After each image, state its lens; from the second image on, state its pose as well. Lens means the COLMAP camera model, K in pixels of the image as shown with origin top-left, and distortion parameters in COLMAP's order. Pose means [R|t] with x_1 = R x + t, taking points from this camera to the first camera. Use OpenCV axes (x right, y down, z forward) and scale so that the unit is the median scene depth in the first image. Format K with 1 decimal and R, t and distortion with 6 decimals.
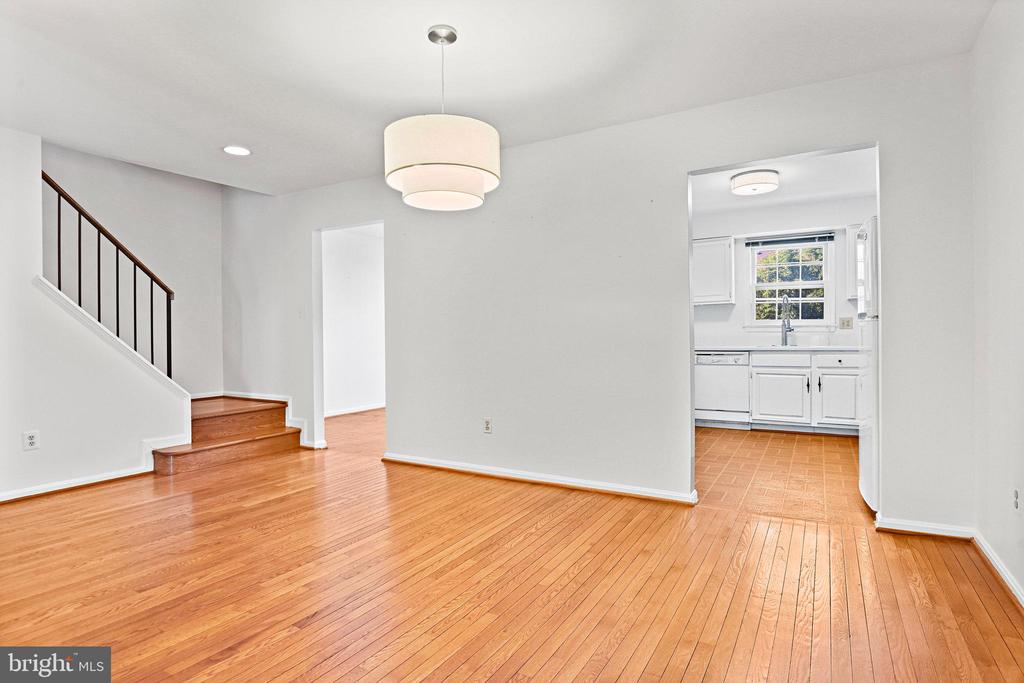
lens RADIAL K [[550.3, 0, 512.0], [0, 550.3, 341.5], [0, 0, 1]] dist [-0.016578, -0.000220]
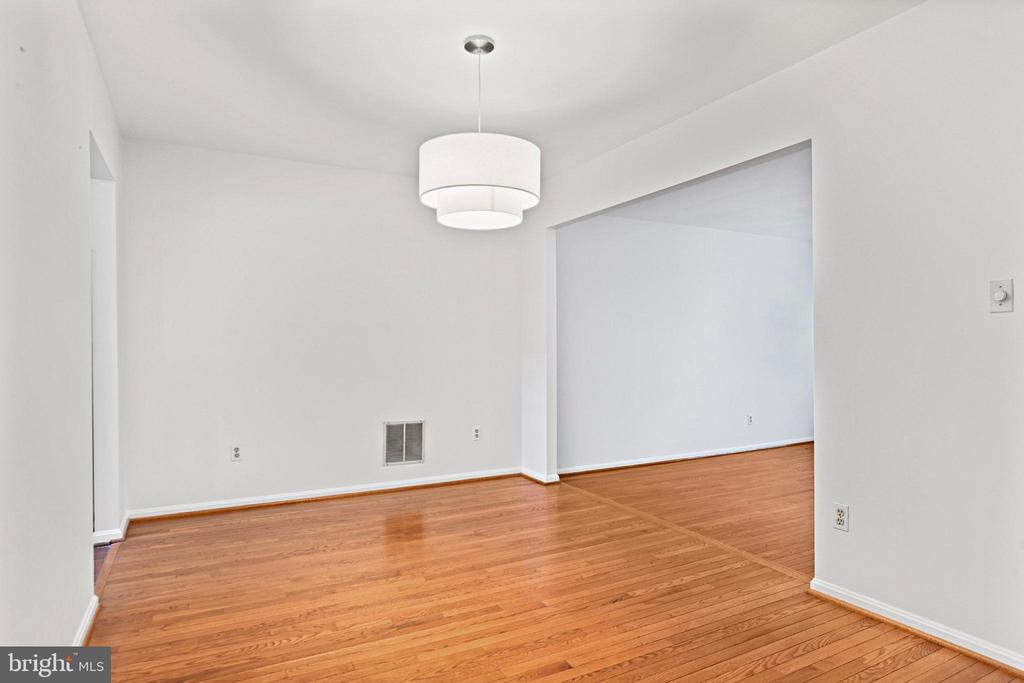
lens RADIAL K [[595.5, 0, 512.0], [0, 595.5, 341.5], [0, 0, 1]] dist [0.047466, 0.000952]
pose [[-0.854714, 0.008231, 0.519034, -0.714609], [0.010756, 0.999940, 0.001854, -0.049421], [-0.518988, 0.007168, -0.854752, 1.868605]]
